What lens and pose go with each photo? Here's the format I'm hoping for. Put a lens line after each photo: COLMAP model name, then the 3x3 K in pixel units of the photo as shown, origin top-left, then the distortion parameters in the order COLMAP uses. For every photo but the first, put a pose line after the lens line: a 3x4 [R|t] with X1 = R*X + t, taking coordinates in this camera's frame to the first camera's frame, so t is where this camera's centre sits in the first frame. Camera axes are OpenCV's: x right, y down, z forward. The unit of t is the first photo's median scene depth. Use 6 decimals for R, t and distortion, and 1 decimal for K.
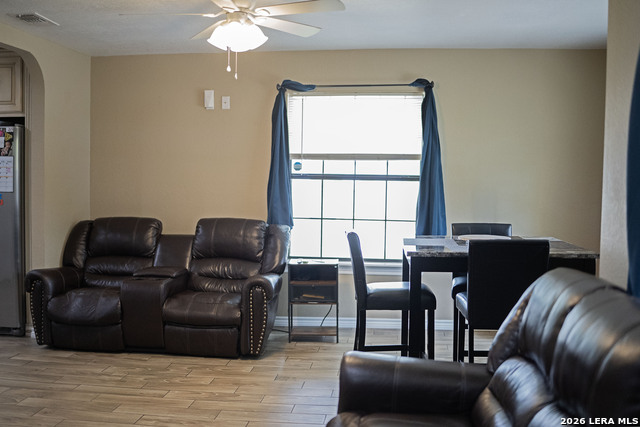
lens RADIAL K [[656.1, 0, 317.5], [0, 656.1, 216.2], [0, 0, 1]] dist [-0.095065, 0.000000]
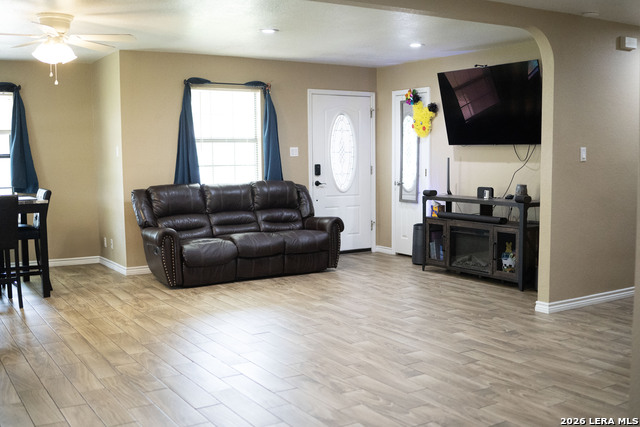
lens RADIAL K [[678.6, 0, 320.1], [0, 678.6, 214.2], [0, 0, 1]] dist [-0.115663, 0.000000]
pose [[-0.618692, -0.069932, 0.782515, -1.412764], [0.035415, 0.992535, 0.116702, -0.077437], [-0.784835, 0.099915, -0.611597, 1.293158]]
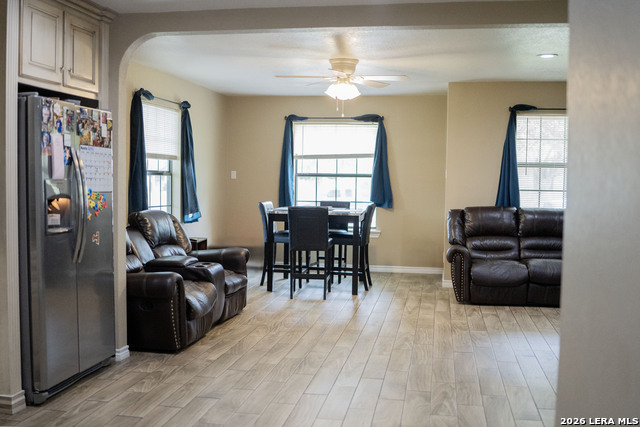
lens RADIAL K [[656.1, 0, 320.4], [0, 656.1, 215.0], [0, 0, 1]] dist [-0.095065, 0.000000]
pose [[0.070343, -0.066300, 0.995317, -1.616423], [0.028813, 0.997508, 0.064409, -0.068506], [-0.997107, 0.024148, 0.072078, 0.836521]]
